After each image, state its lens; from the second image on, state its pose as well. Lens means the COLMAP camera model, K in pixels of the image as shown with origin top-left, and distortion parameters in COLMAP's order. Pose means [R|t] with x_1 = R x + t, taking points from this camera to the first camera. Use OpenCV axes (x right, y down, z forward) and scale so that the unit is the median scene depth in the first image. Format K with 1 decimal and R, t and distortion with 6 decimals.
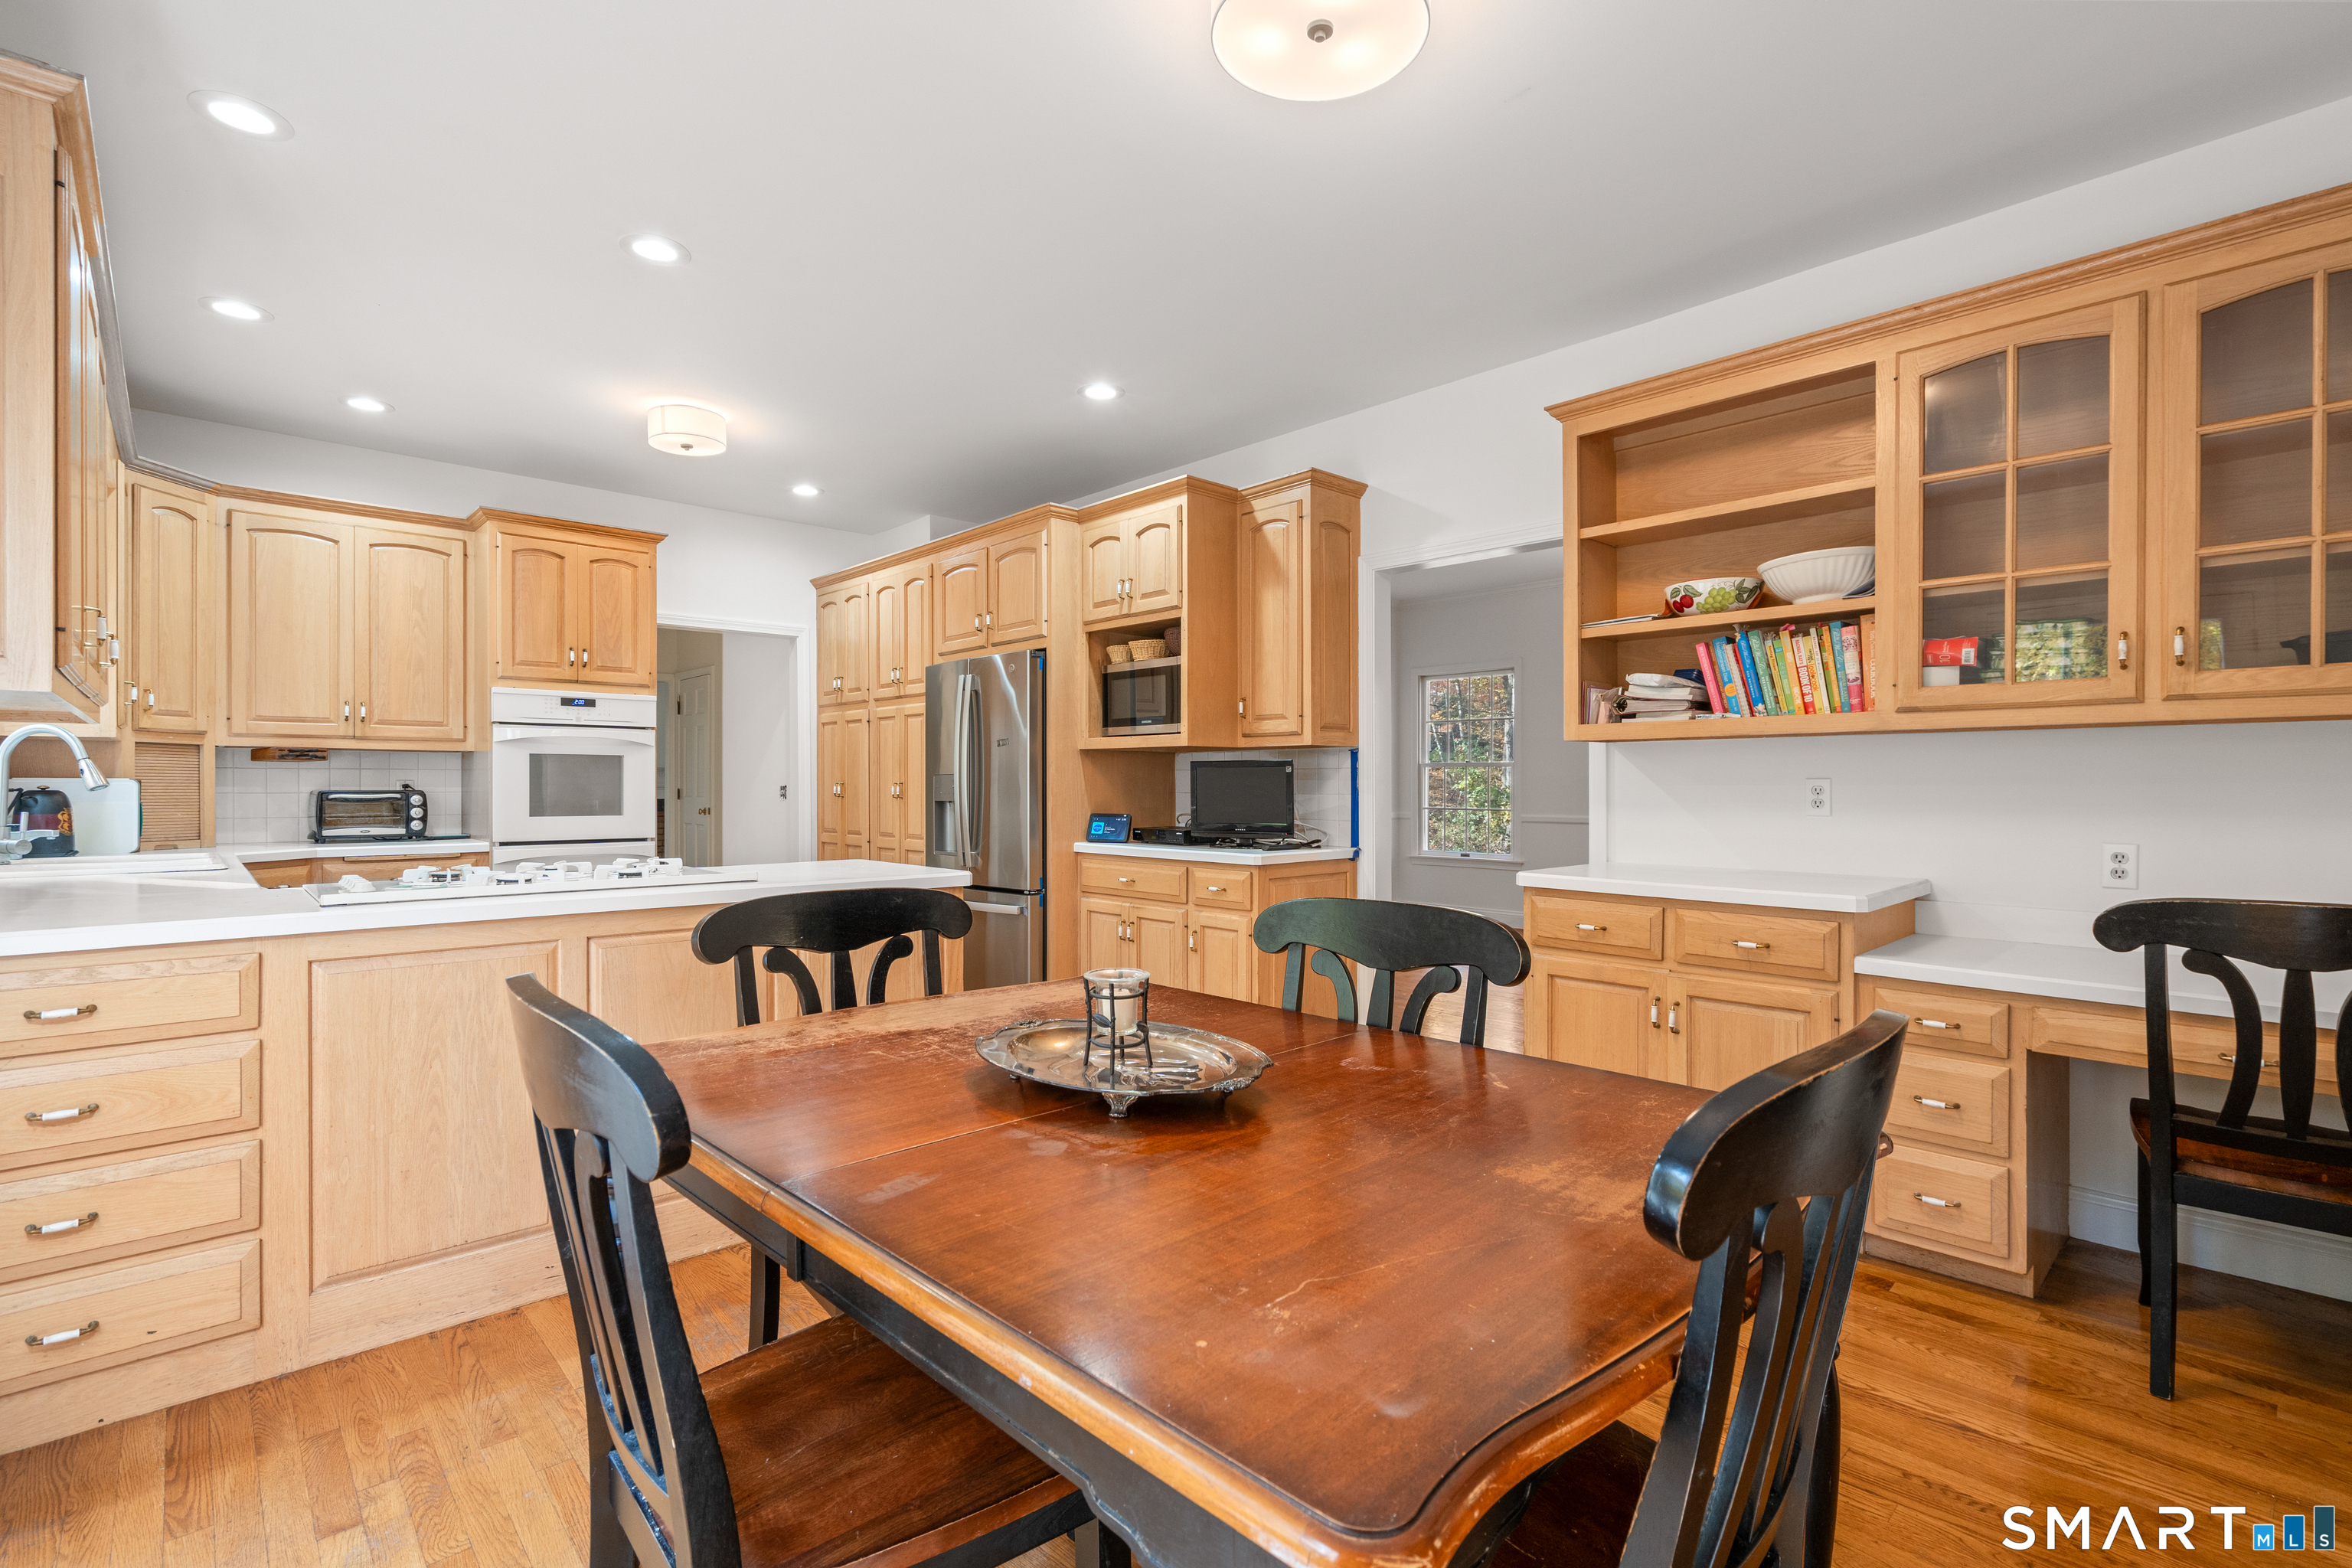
lens RADIAL K [[1069.3, 0, 1176.0], [0, 1069.3, 784.0], [0, 0, 1]] dist [-0.002422, 0.000445]
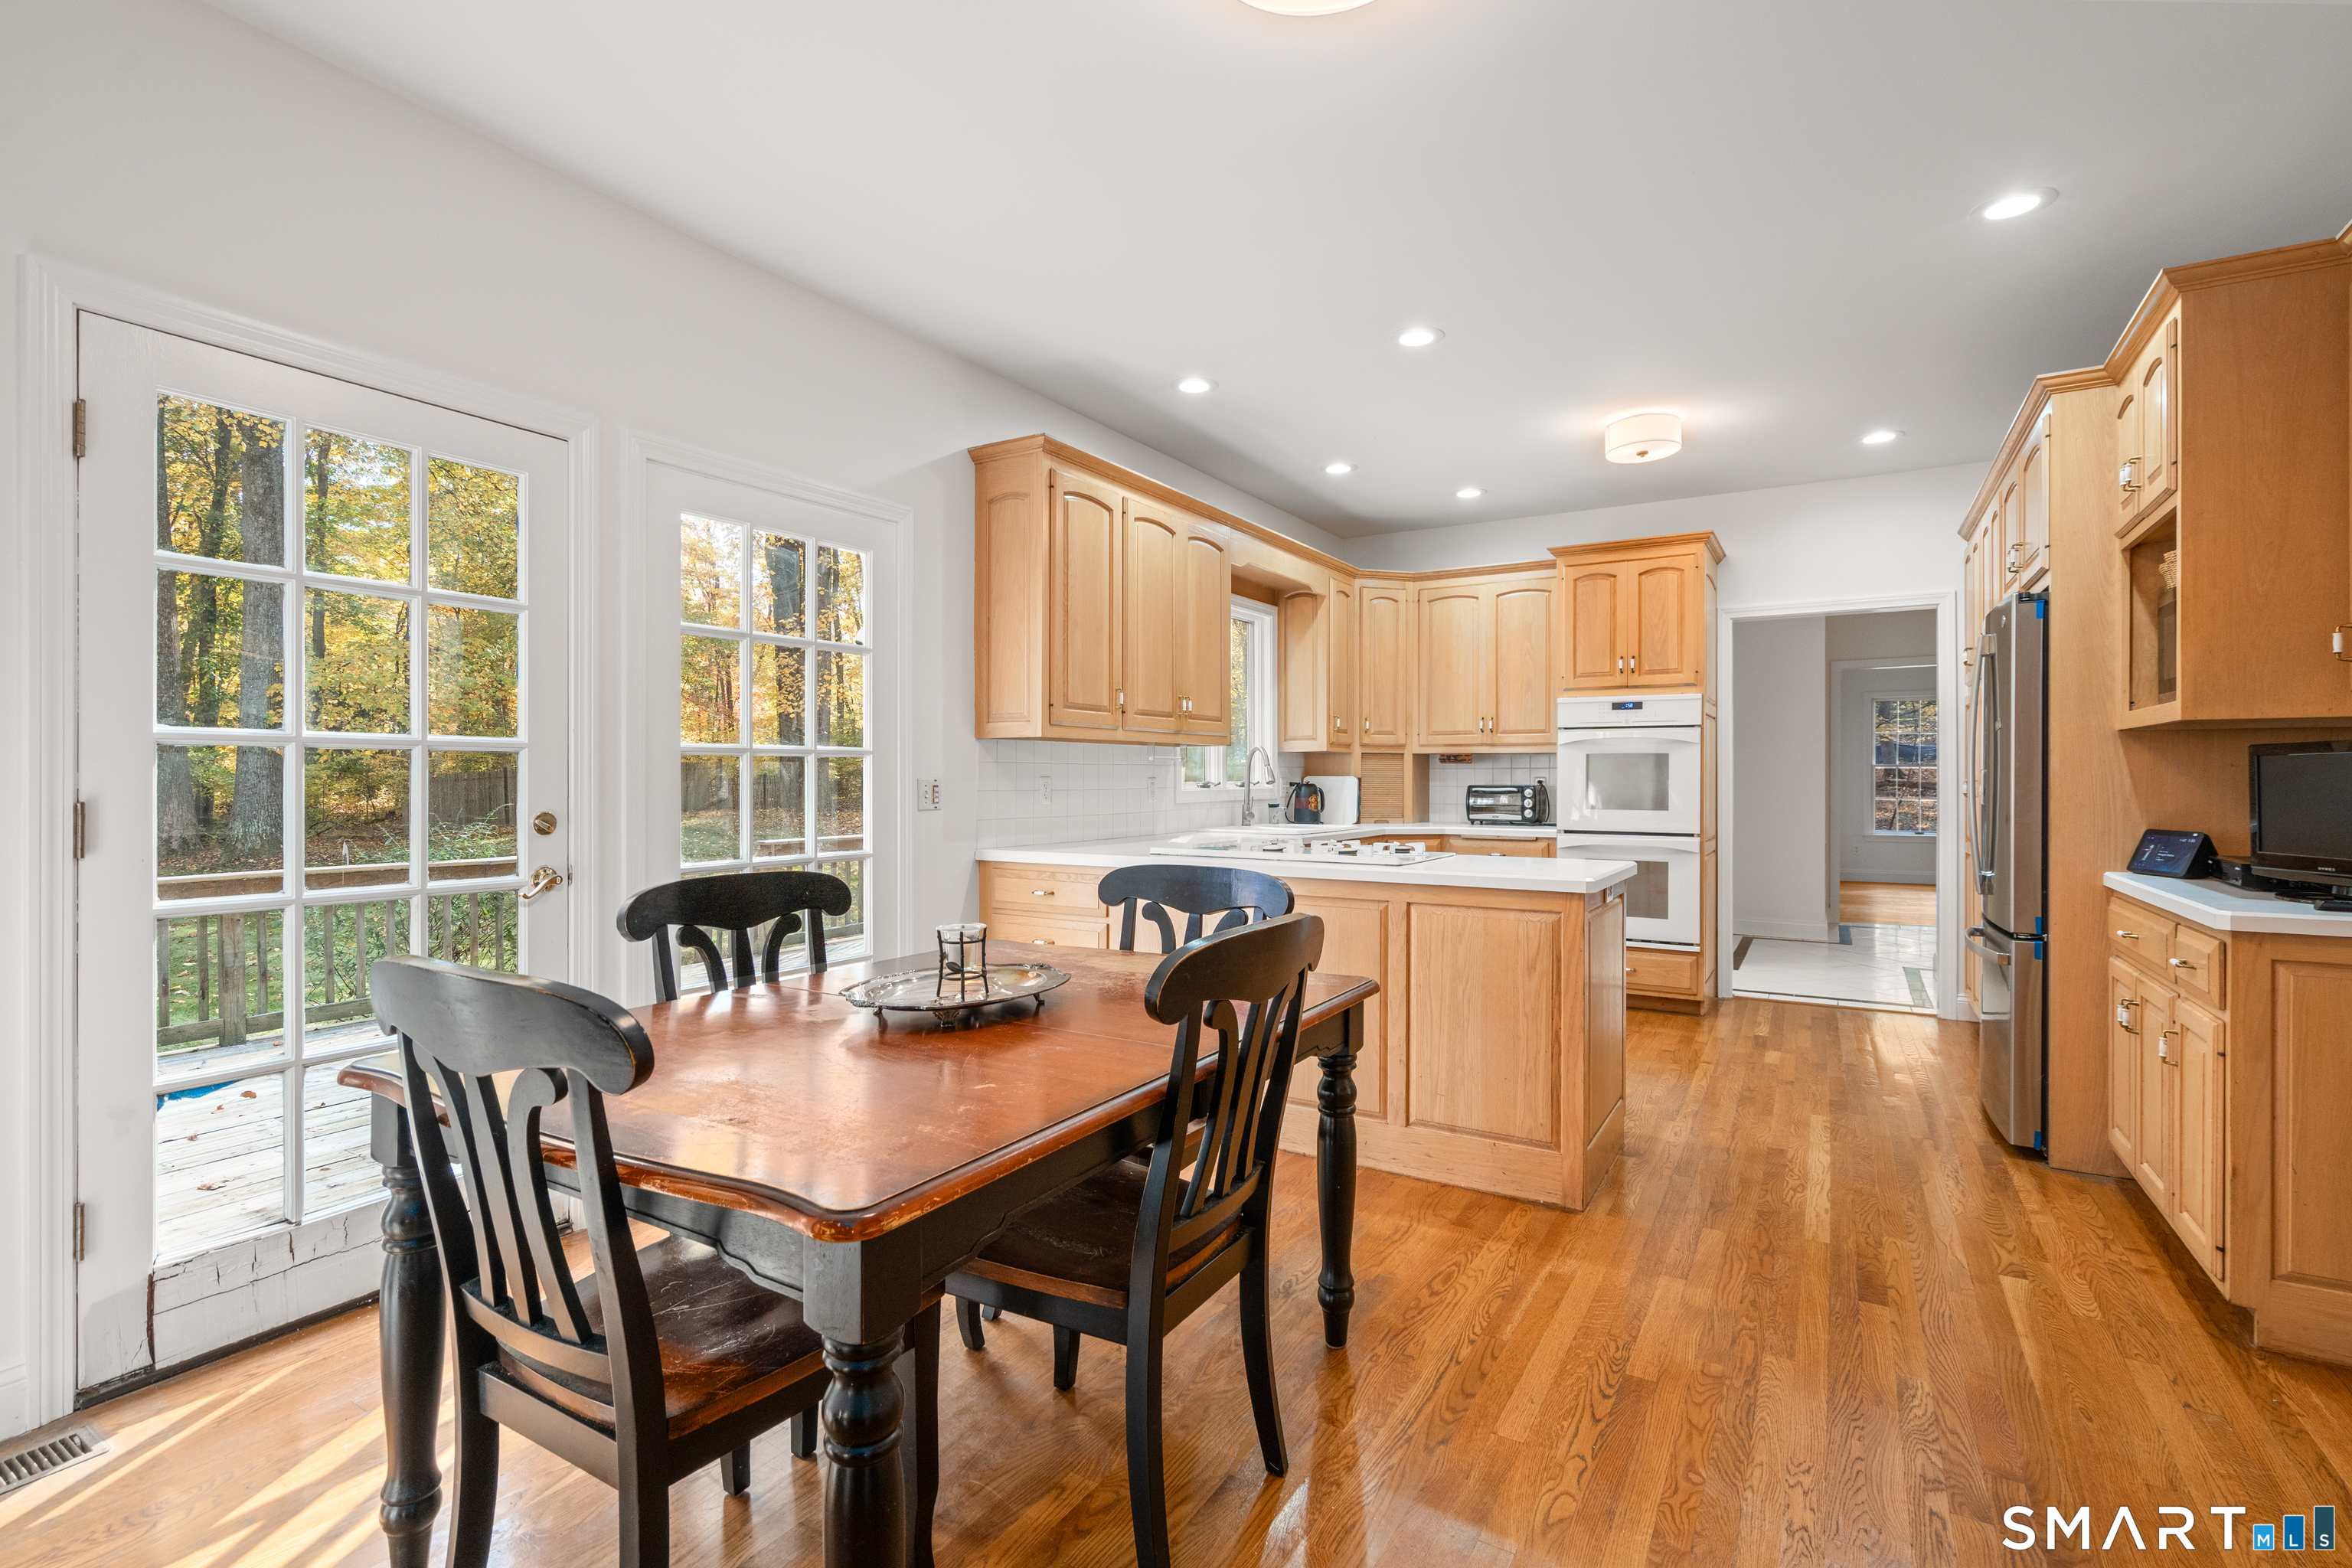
lens RADIAL K [[1087.0, 0, 1177.5], [0, 1087.0, 774.4], [0, 0, 1]] dist [-0.000749, 0.000131]
pose [[0.263198, -0.001842, -0.964740, 0.421821], [-0.001007, 0.999997, -0.002184, -0.003642], [0.964741, 0.001547, 0.263195, 0.284556]]
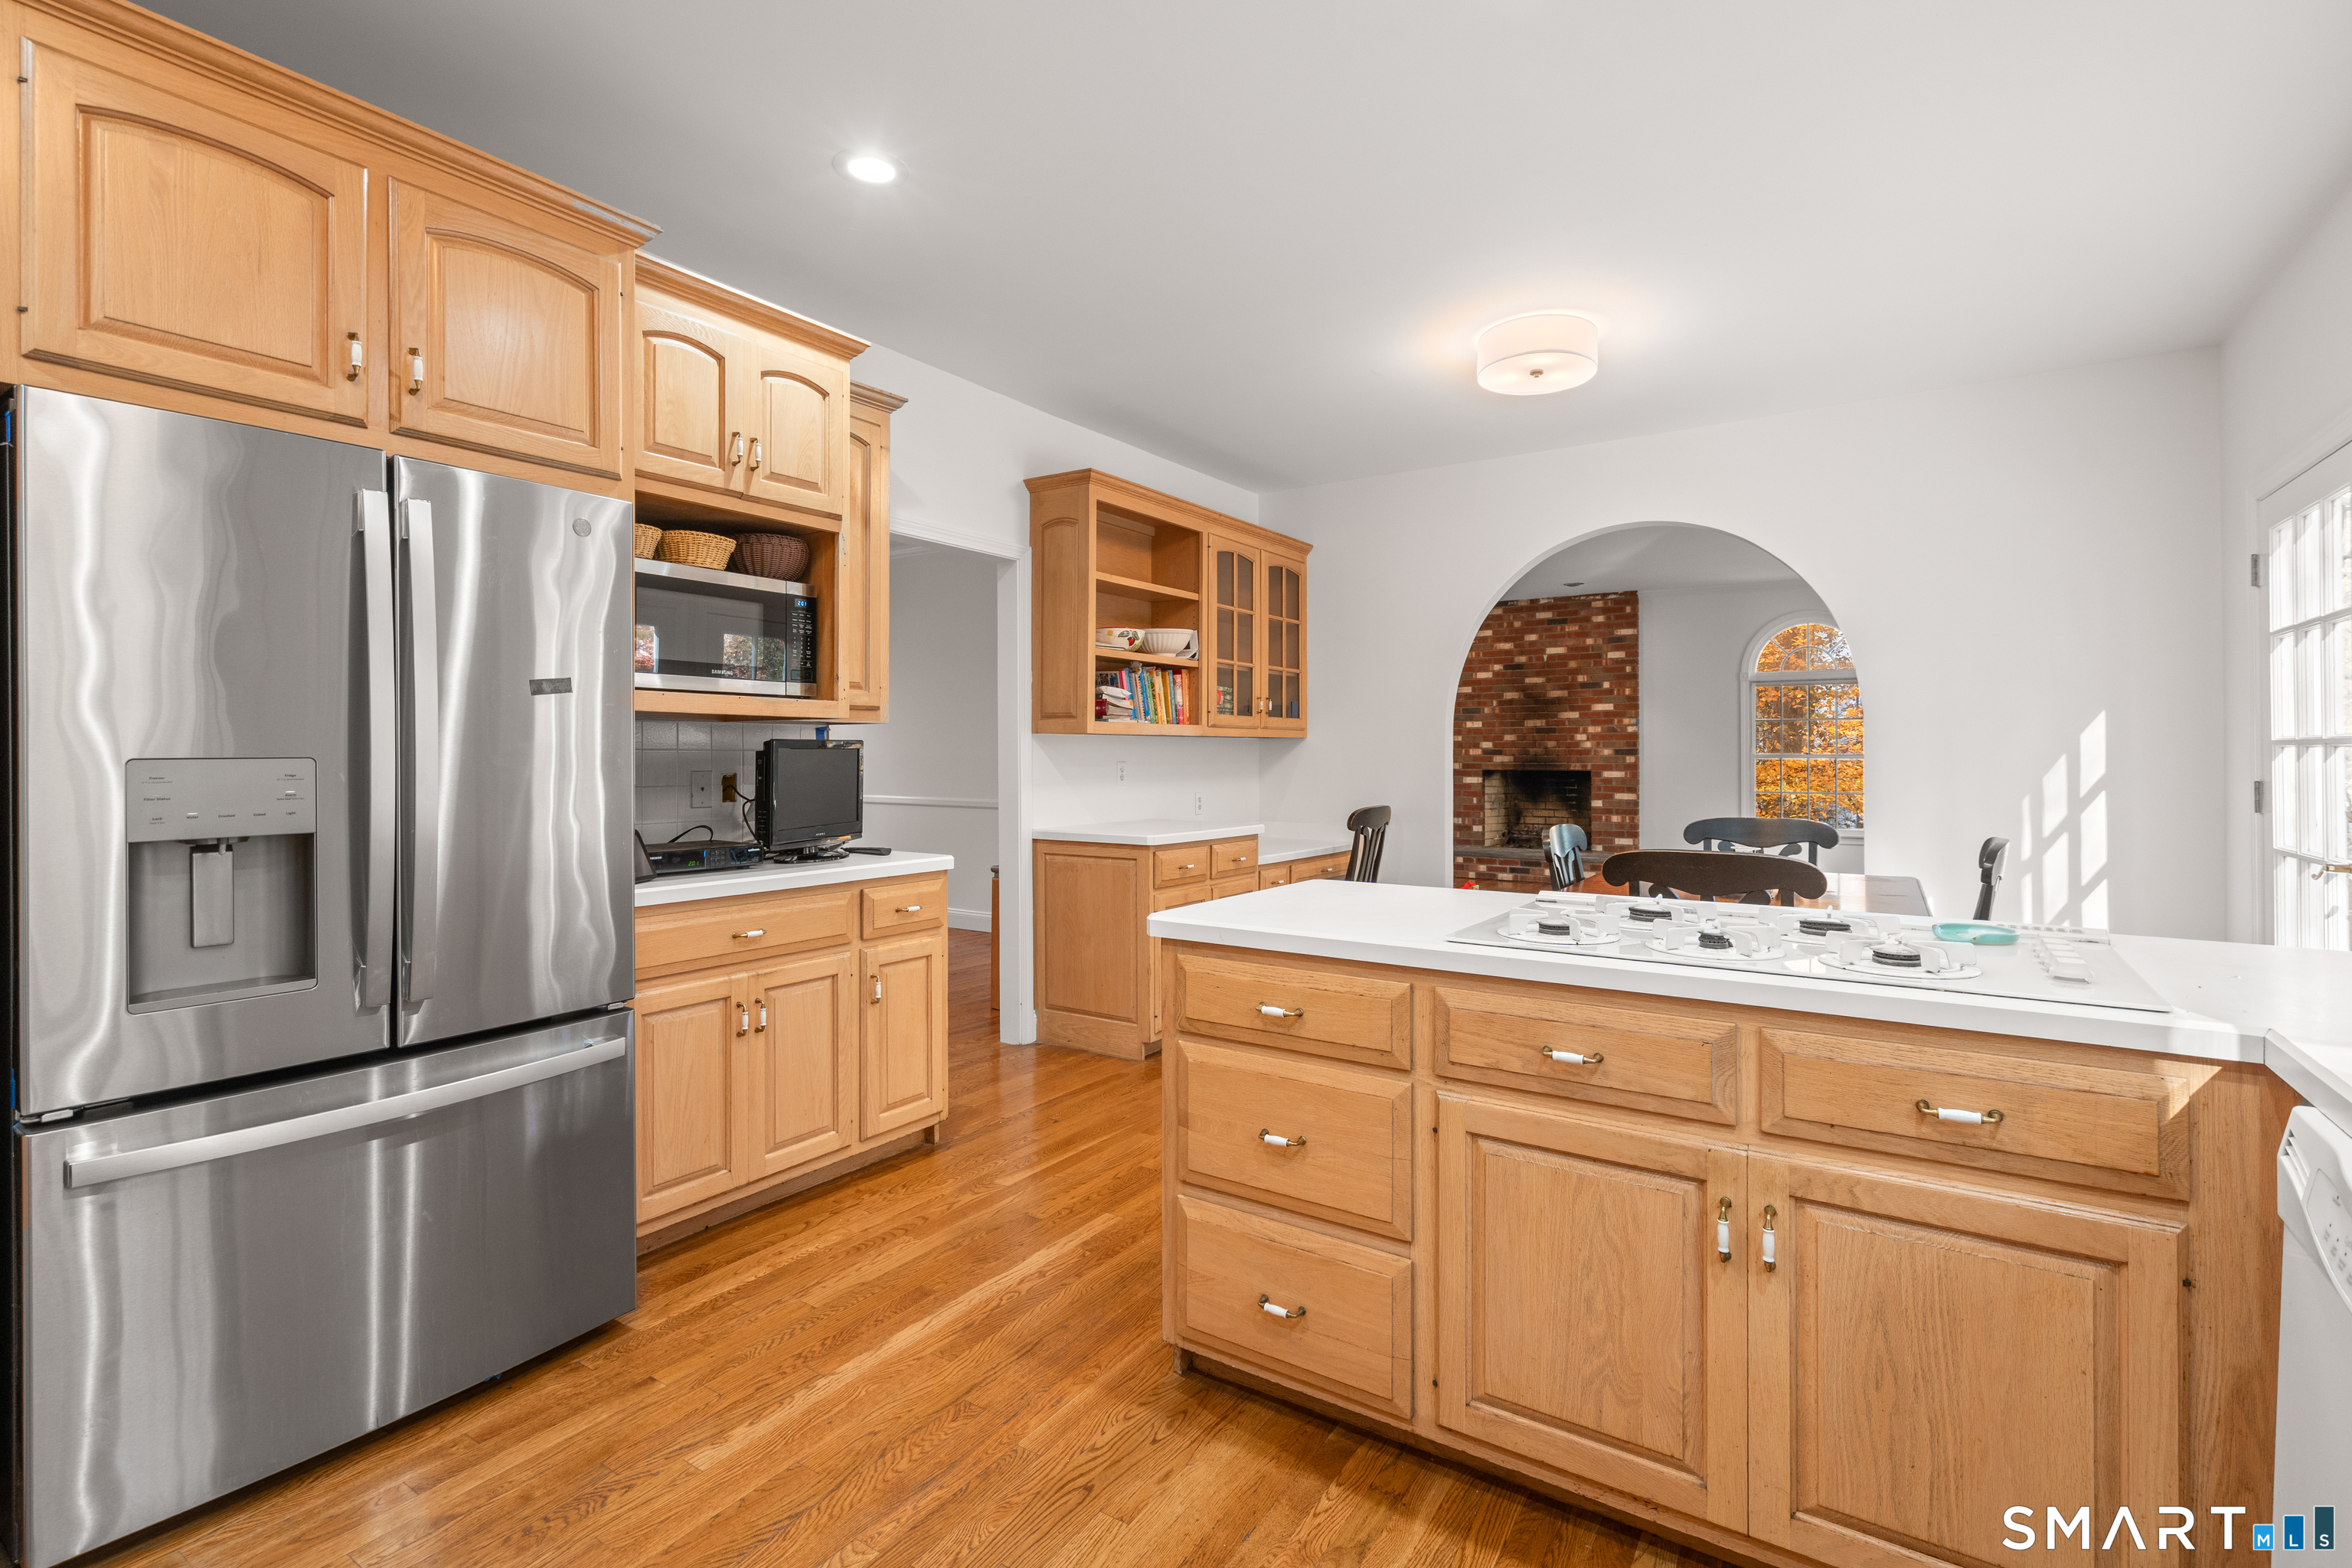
lens RADIAL K [[1075.6, 0, 1171.6], [0, 1075.6, 752.1], [0, 0, 1]] dist [-0.001570, 0.000008]
pose [[-0.212703, 0.002485, 0.977114, -0.687808], [0.000241, 0.999997, -0.002491, -0.011307], [-0.977117, -0.000294, -0.212703, 0.890826]]
